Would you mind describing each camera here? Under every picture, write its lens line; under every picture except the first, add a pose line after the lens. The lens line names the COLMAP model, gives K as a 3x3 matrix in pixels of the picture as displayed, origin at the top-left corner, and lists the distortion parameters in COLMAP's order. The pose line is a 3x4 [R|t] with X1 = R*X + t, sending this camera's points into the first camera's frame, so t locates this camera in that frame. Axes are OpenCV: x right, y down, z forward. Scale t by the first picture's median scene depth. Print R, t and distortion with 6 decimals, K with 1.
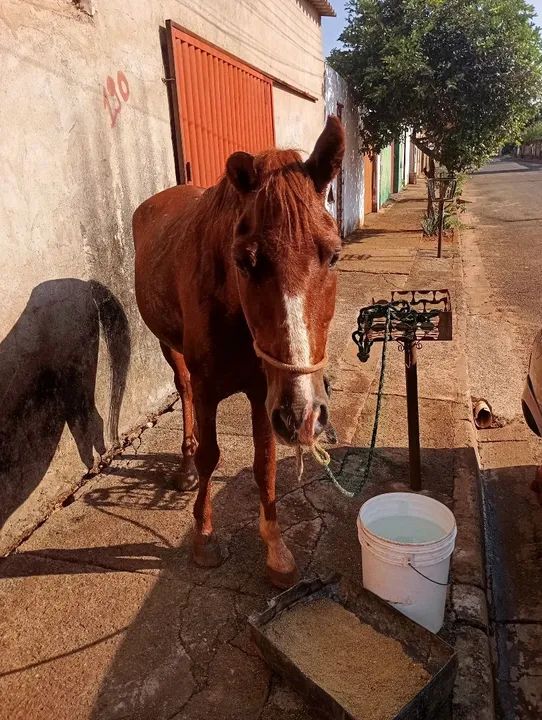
lens RADIAL K [[581.5, 0, 273.9], [0, 581.5, 365.0], [0, 0, 1]] dist [0.042515, -0.060263]
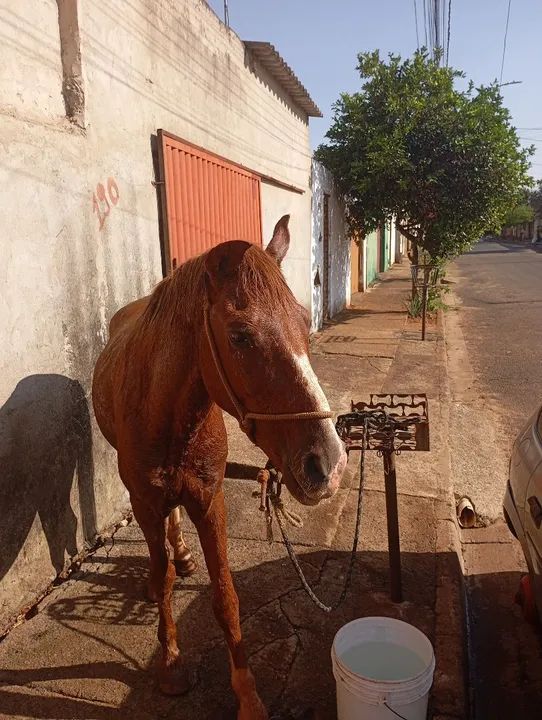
lens RADIAL K [[581.5, 0, 273.4], [0, 581.5, 367.1], [0, 0, 1]] dist [0.042515, -0.060263]
pose [[0.999696, 0.017399, 0.017472, 0.013439], [-0.015264, 0.993170, -0.115675, -0.045442], [-0.019366, 0.115373, 0.993133, 0.000380]]
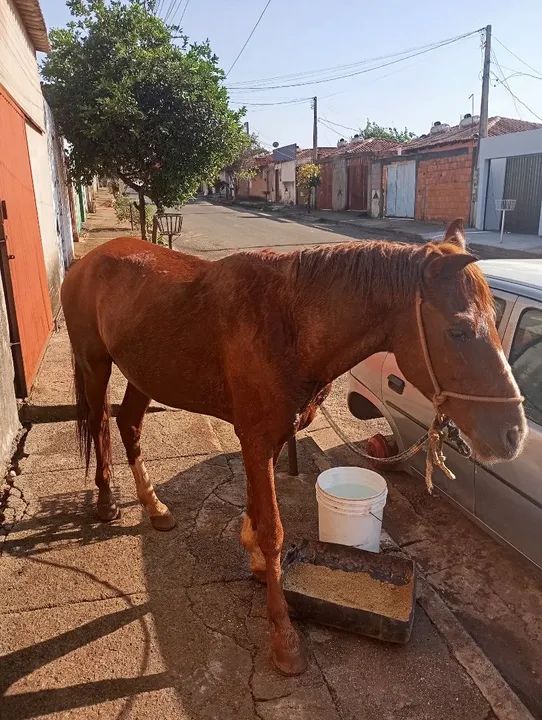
lens RADIAL K [[581.5, 0, 272.6], [0, 581.5, 364.3], [0, 0, 1]] dist [0.042515, -0.060263]
pose [[0.858164, -0.101956, 0.503149, -0.318684], [0.124691, 0.992127, -0.011631, -0.010386], [-0.498002, 0.072720, 0.864121, -0.053629]]
